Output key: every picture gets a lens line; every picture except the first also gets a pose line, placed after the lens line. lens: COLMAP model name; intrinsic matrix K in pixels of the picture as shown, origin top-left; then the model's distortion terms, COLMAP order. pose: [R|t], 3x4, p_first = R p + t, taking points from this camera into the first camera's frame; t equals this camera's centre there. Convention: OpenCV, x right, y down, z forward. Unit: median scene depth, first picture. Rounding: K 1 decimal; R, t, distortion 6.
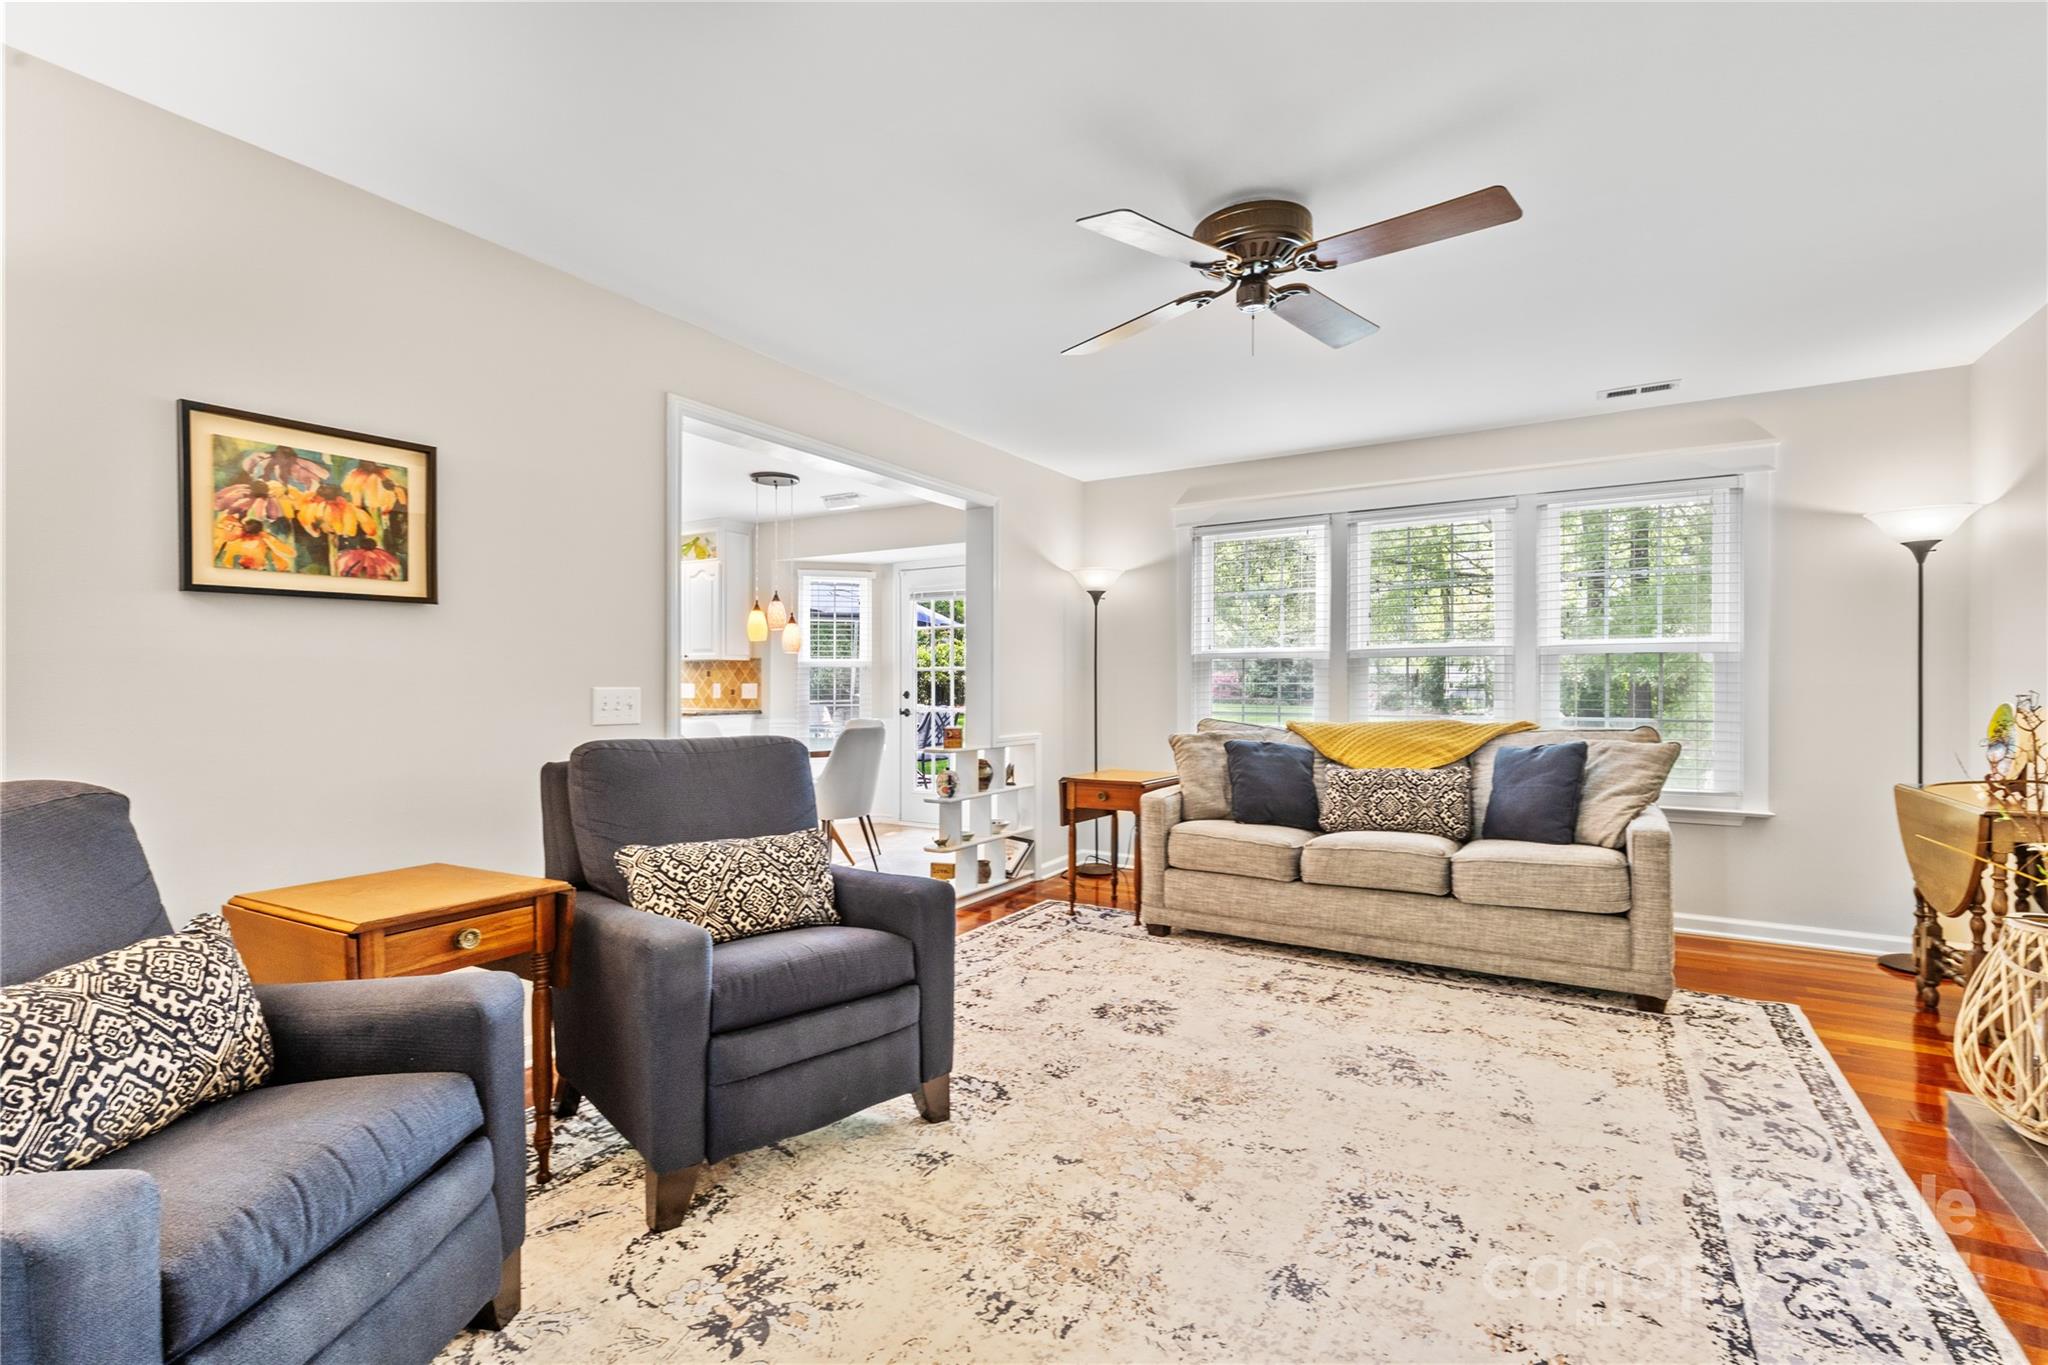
lens RADIAL K [[917.6, 0, 1025.9], [0, 917.6, 678.9], [0, 0, 1]] dist [0.009150, -0.002432]
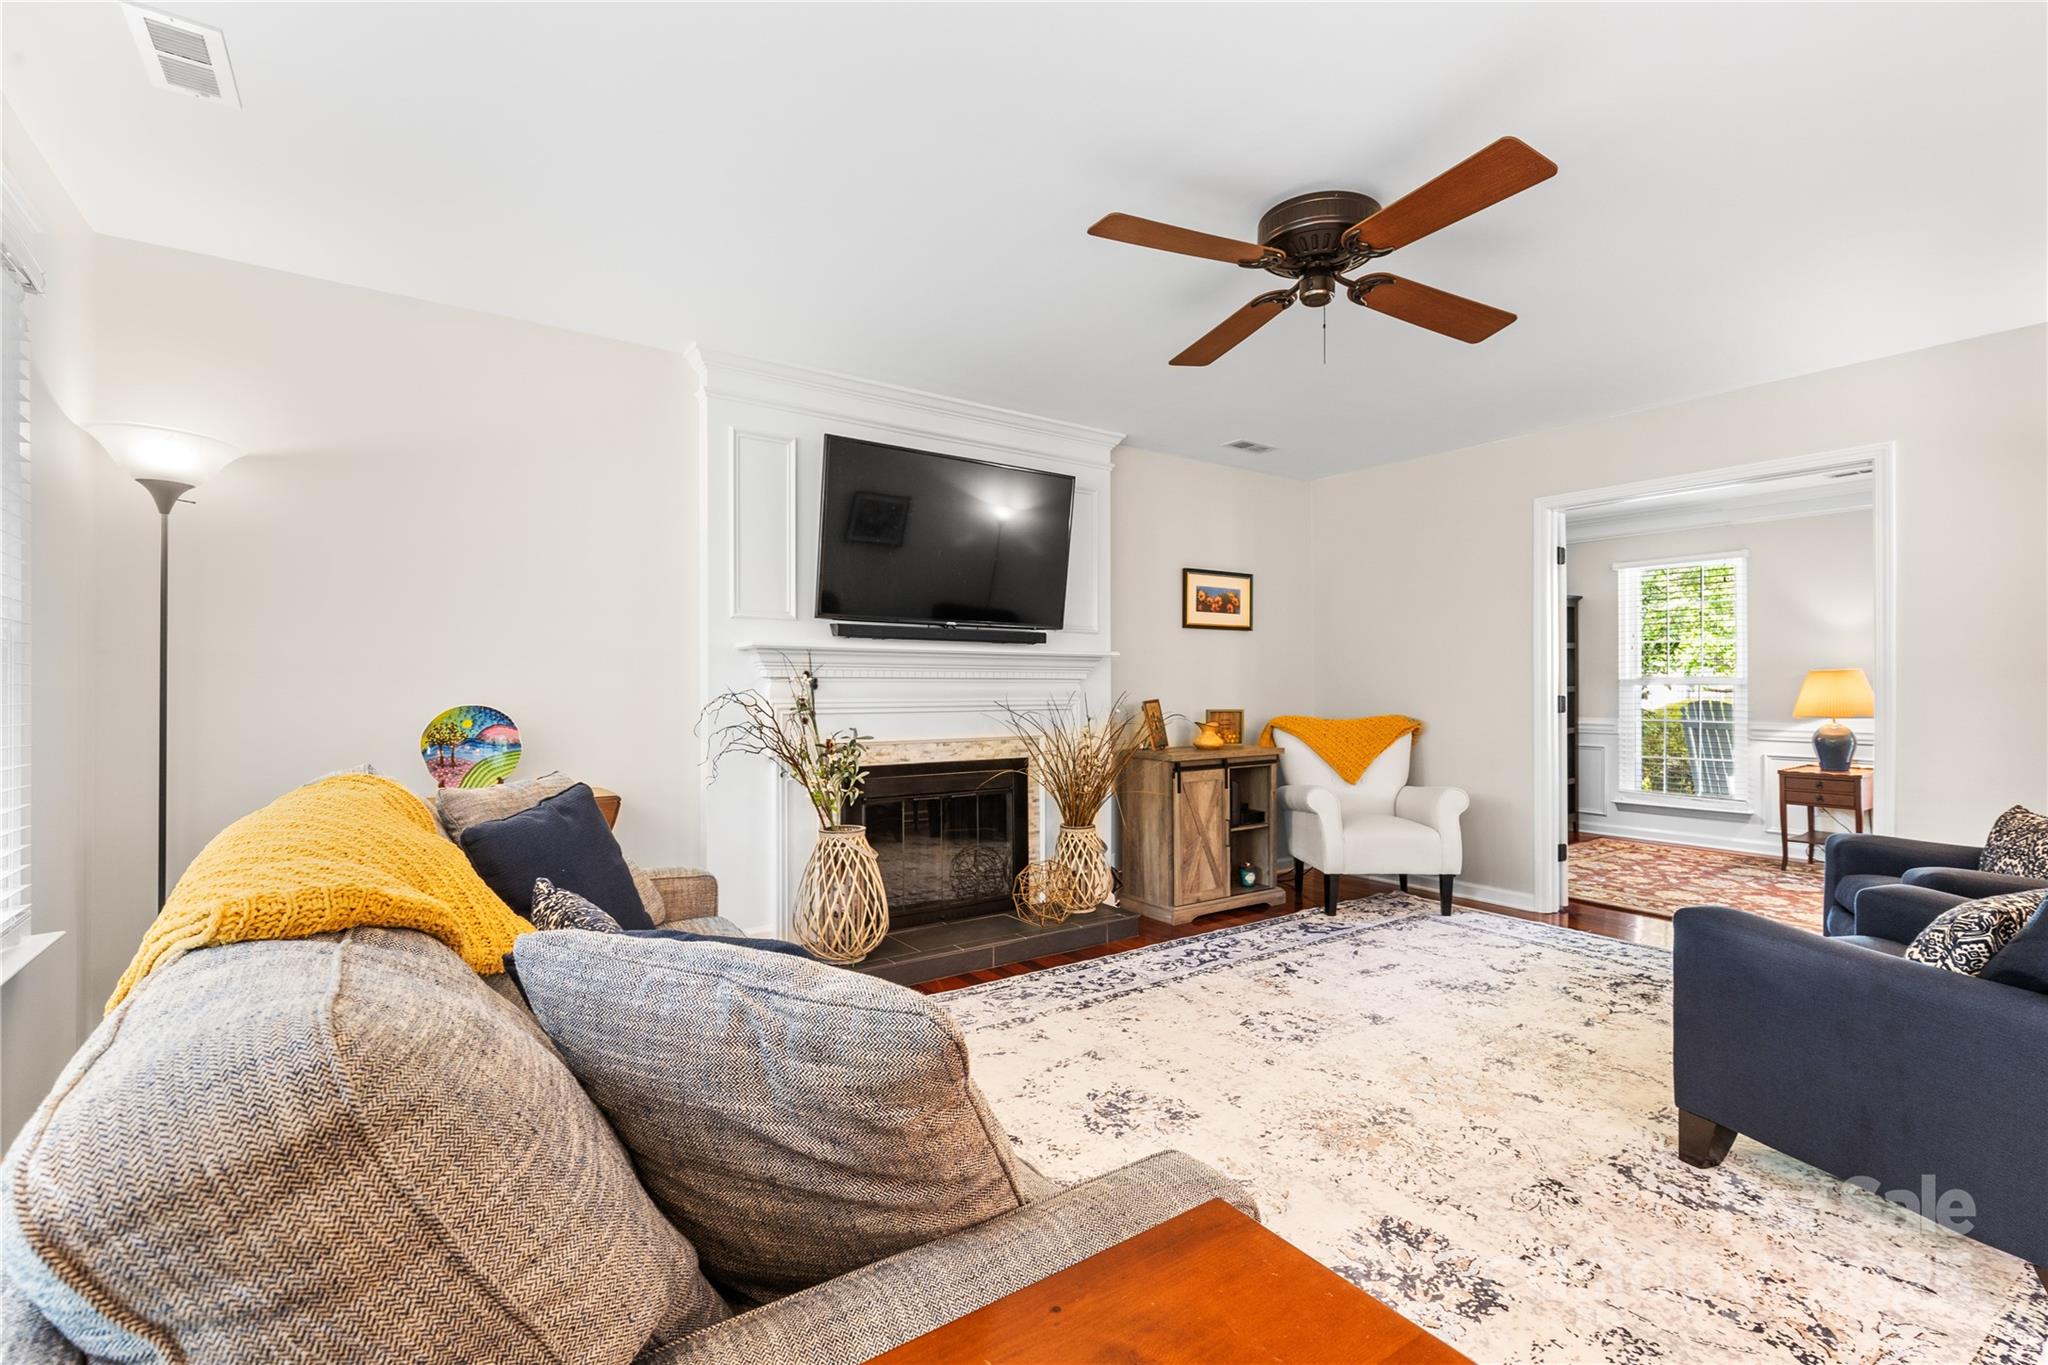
lens RADIAL K [[917.6, 0, 1013.9], [0, 917.6, 678.4], [0, 0, 1]] dist [0.009150, -0.002432]
pose [[-0.914444, 0.004388, 0.404688, 0.142082], [0.000619, 0.999955, -0.009444, 0.005730], [-0.404712, -0.008386, -0.914406, 1.992197]]
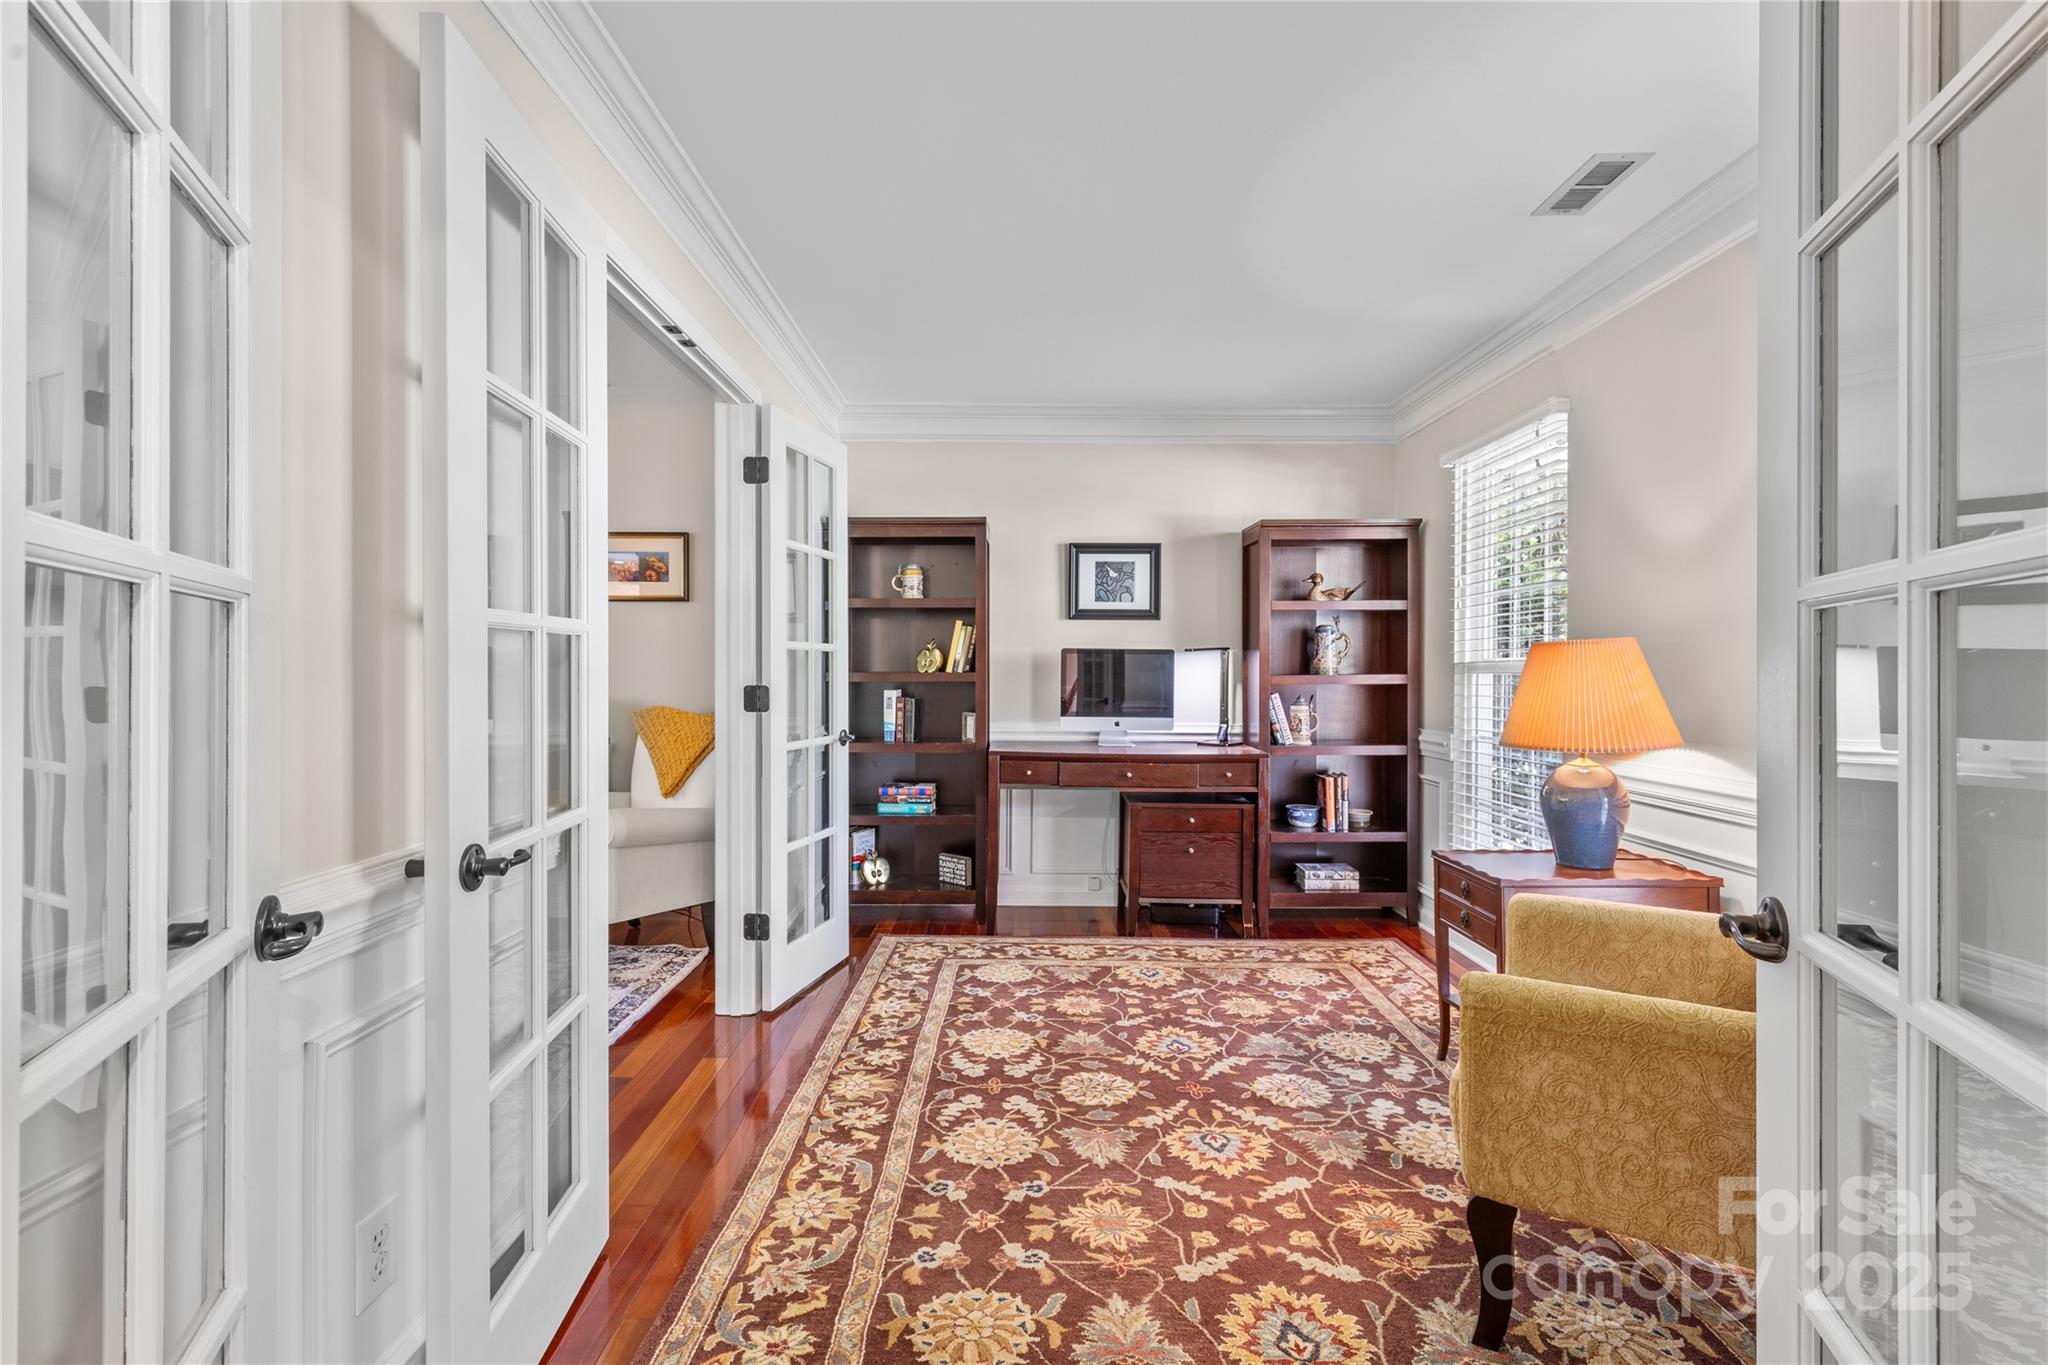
lens RADIAL K [[917.6, 0, 1008.6], [0, 917.6, 671.0], [0, 0, 1]] dist [0.009150, -0.002432]
pose [[-0.519016, -0.005412, 0.854747, -1.305969], [-0.007808, 0.999968, 0.001591, -0.000685], [-0.854729, -0.005848, -0.519042, 0.212292]]
